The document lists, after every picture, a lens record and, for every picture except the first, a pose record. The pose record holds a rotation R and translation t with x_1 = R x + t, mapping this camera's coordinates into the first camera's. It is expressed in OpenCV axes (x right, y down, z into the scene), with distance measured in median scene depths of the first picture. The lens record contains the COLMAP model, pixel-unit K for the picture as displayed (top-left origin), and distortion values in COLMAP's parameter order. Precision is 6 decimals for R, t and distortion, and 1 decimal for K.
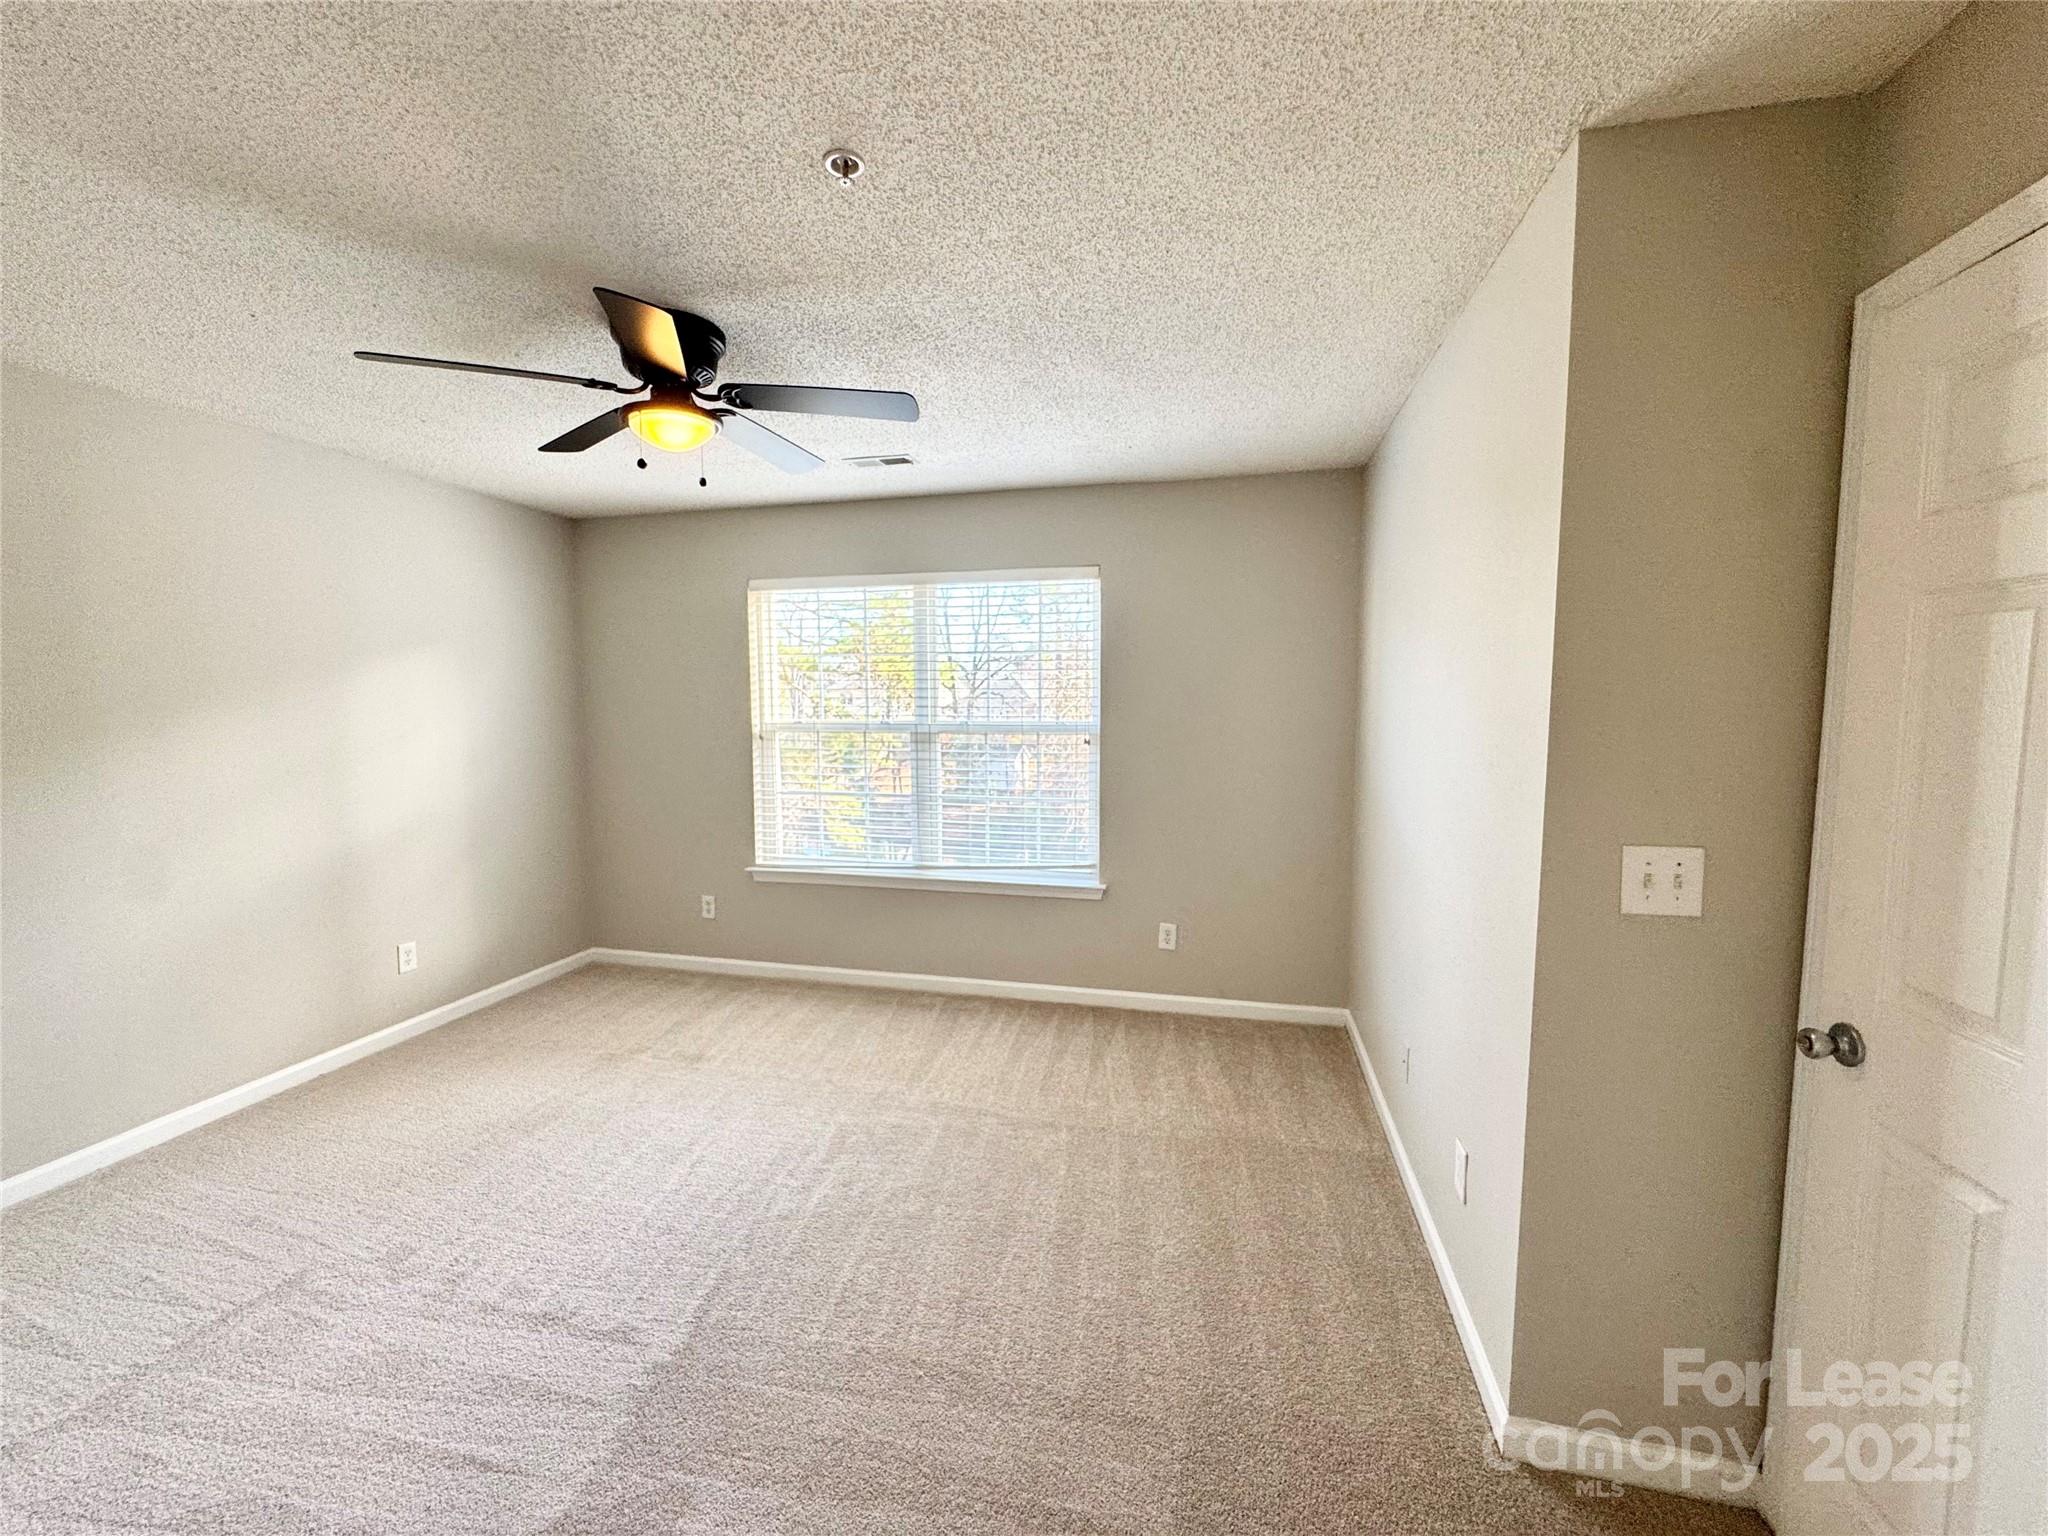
lens RADIAL K [[821.3, 0, 1022.4], [0, 821.3, 766.0], [0, 0, 1]] dist [-0.000297, 0.000419]
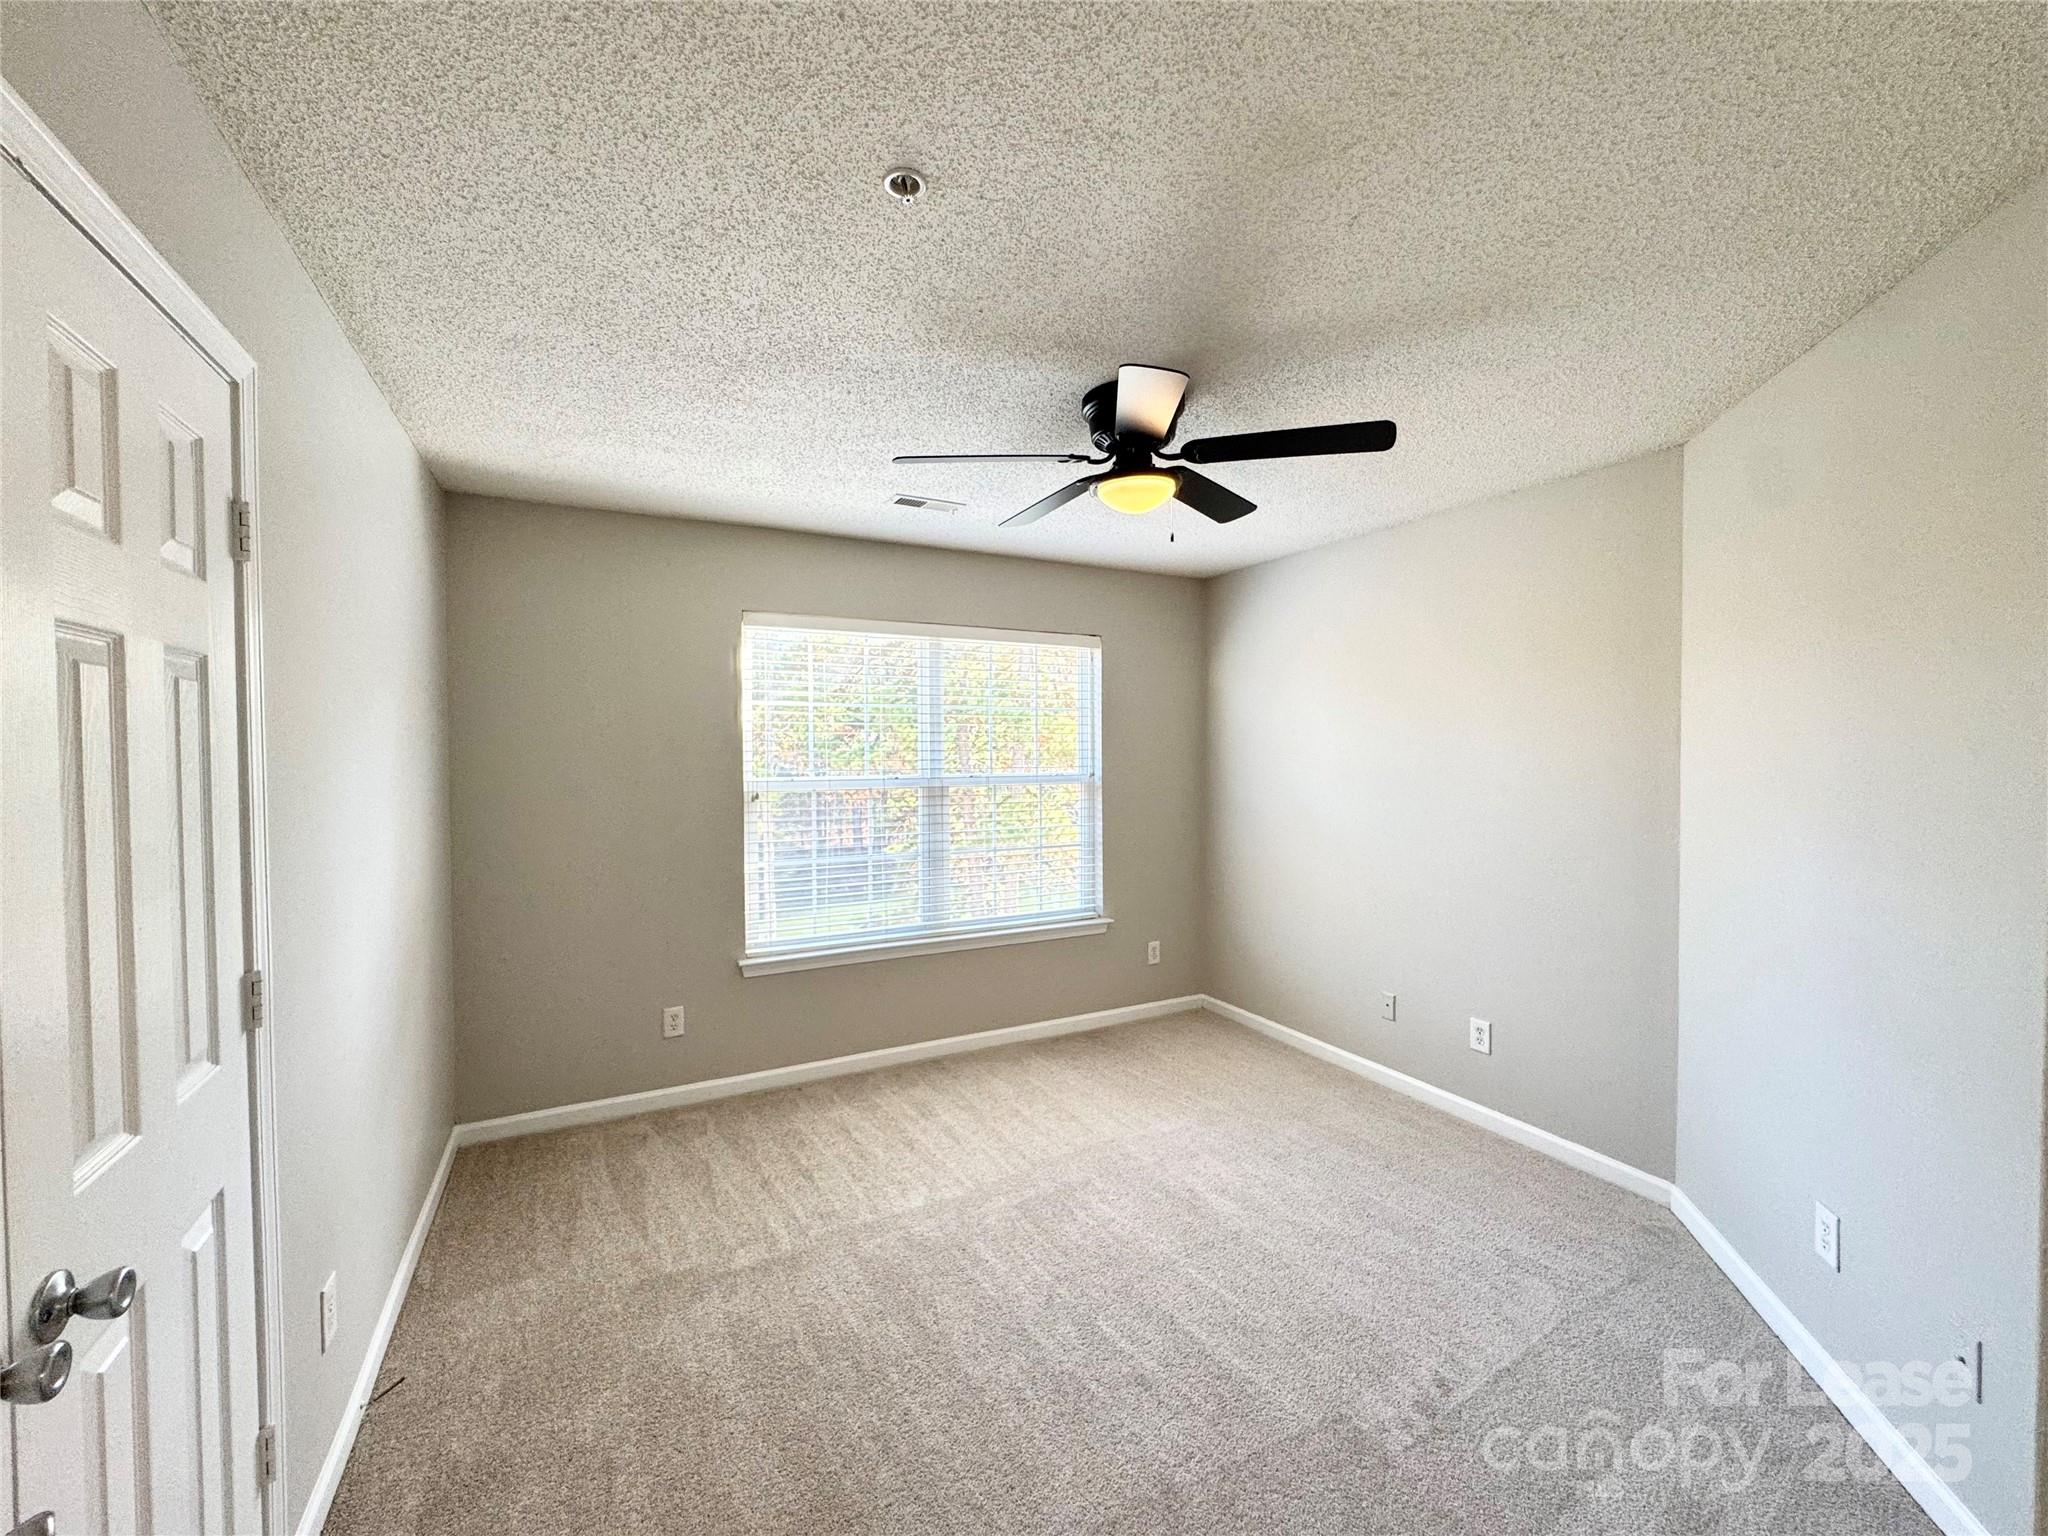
lens RADIAL K [[821.3, 0, 1018.3], [0, 821.3, 782.0], [0, 0, 1]] dist [-0.000297, 0.000419]
pose [[0.754483, -0.022091, 0.655948, -0.727169], [0.061972, 0.997366, -0.037692, -0.004710], [-0.653388, 0.069088, 0.753864, 0.215426]]
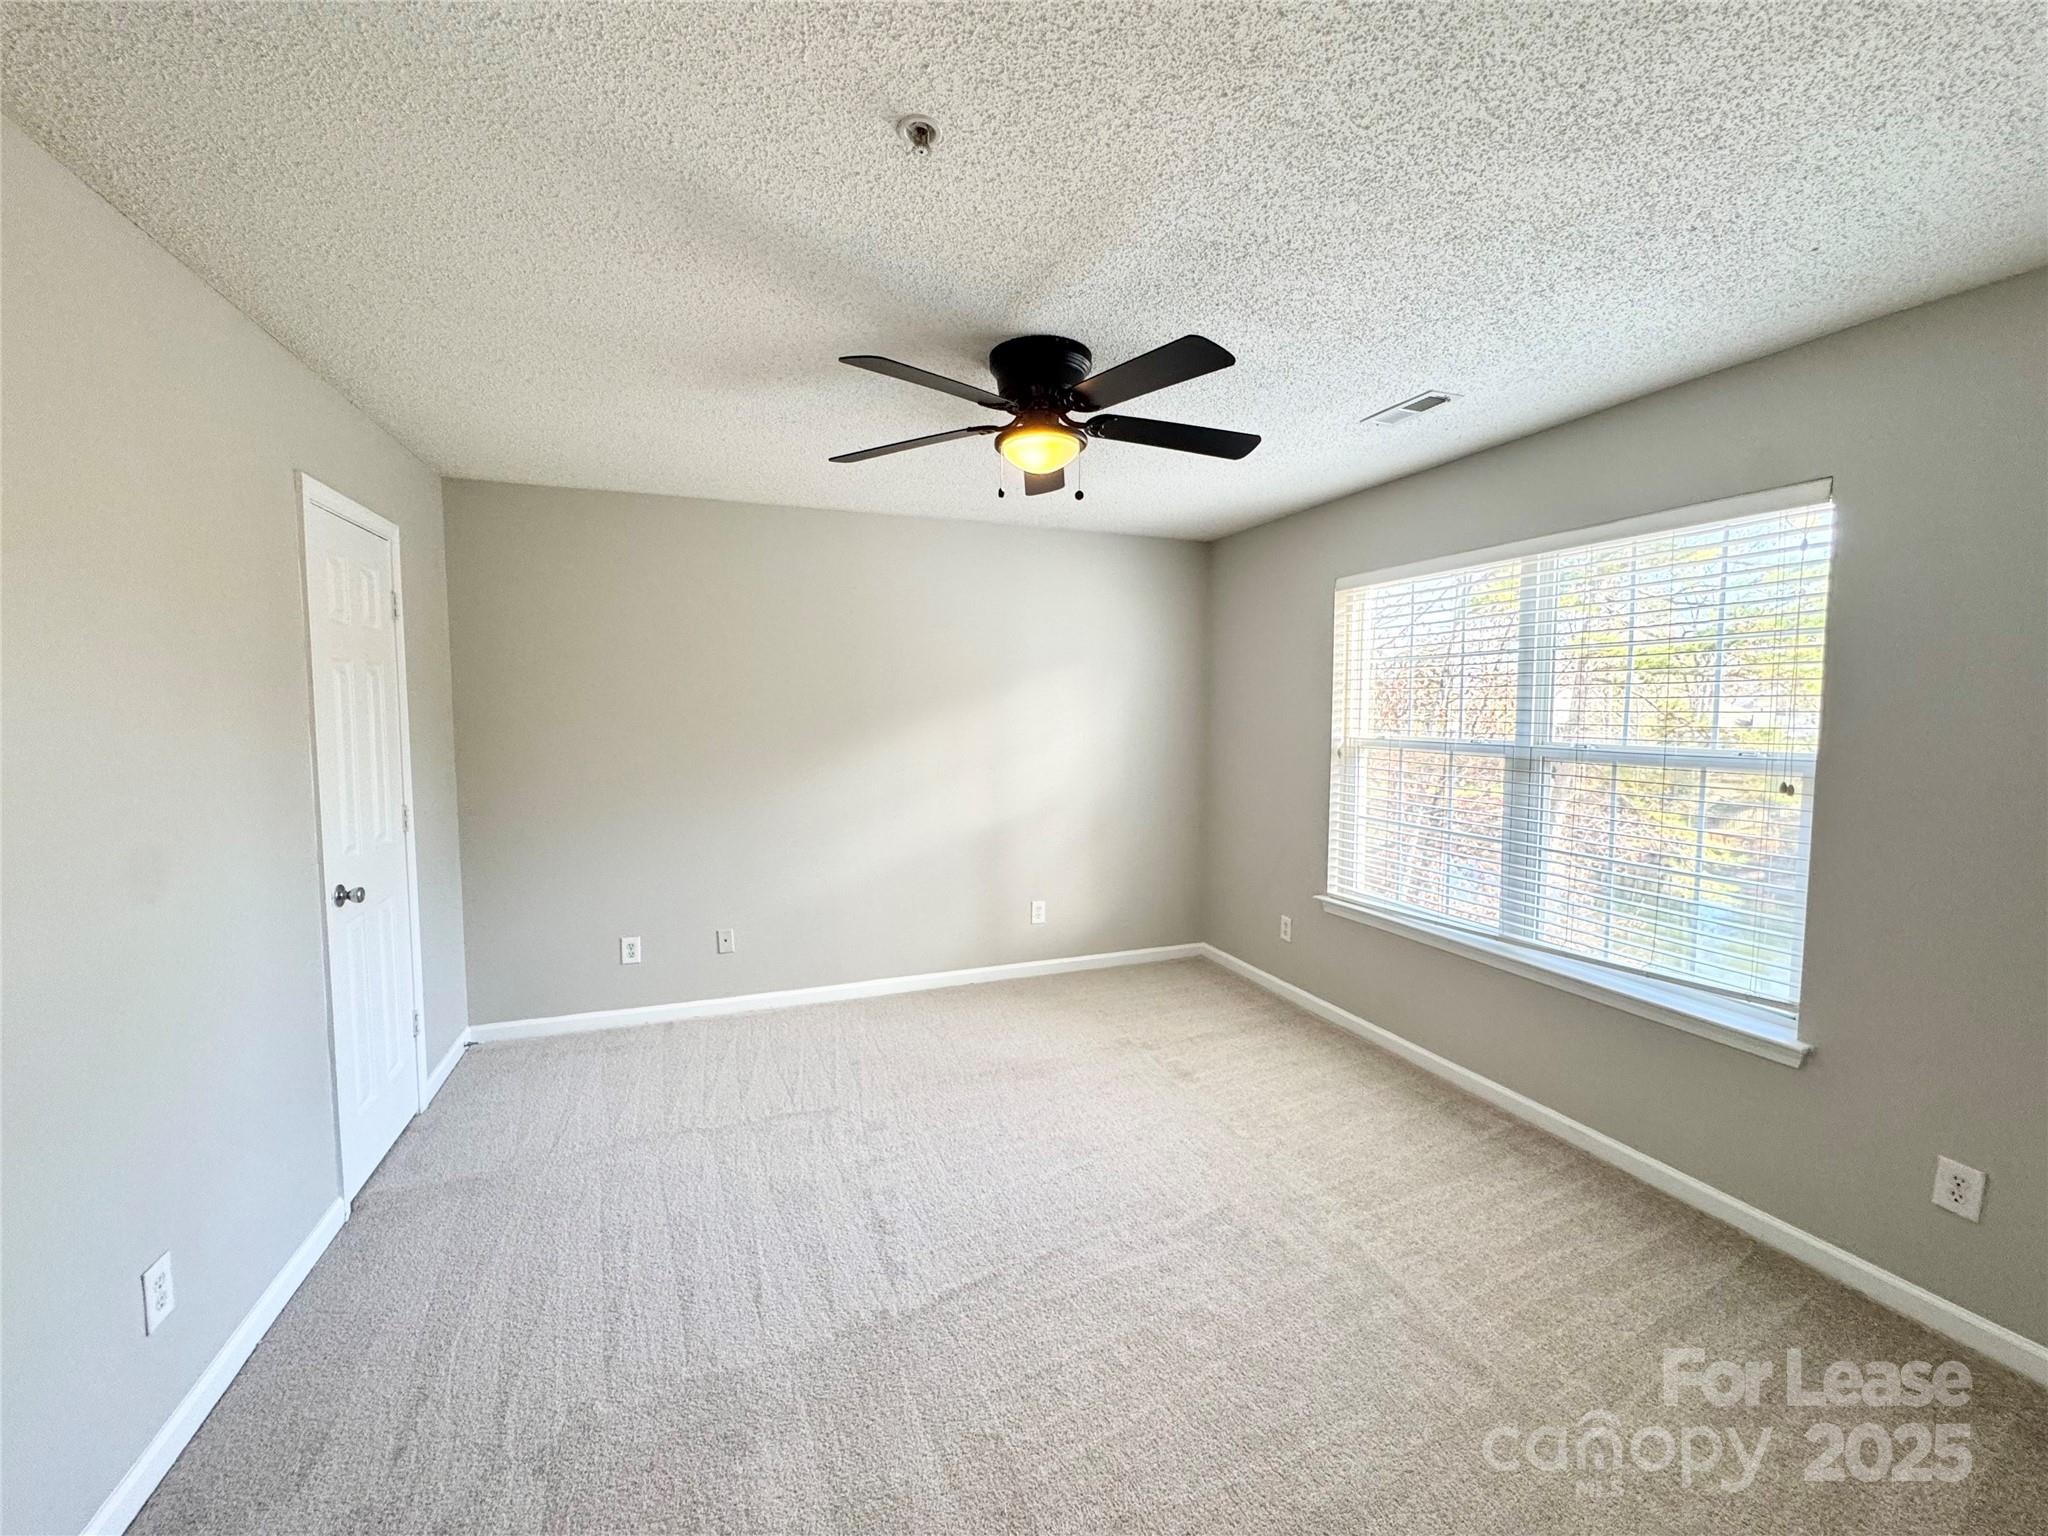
lens RADIAL K [[821.3, 0, 1024.6], [0, 821.3, 766.1], [0, 0, 1]] dist [-0.000297, 0.000419]
pose [[0.565279, 0.061610, -0.822596, 0.246439], [-0.069390, 0.997224, 0.027005, -0.023277], [0.821976, 0.041814, 0.567985, 0.230291]]
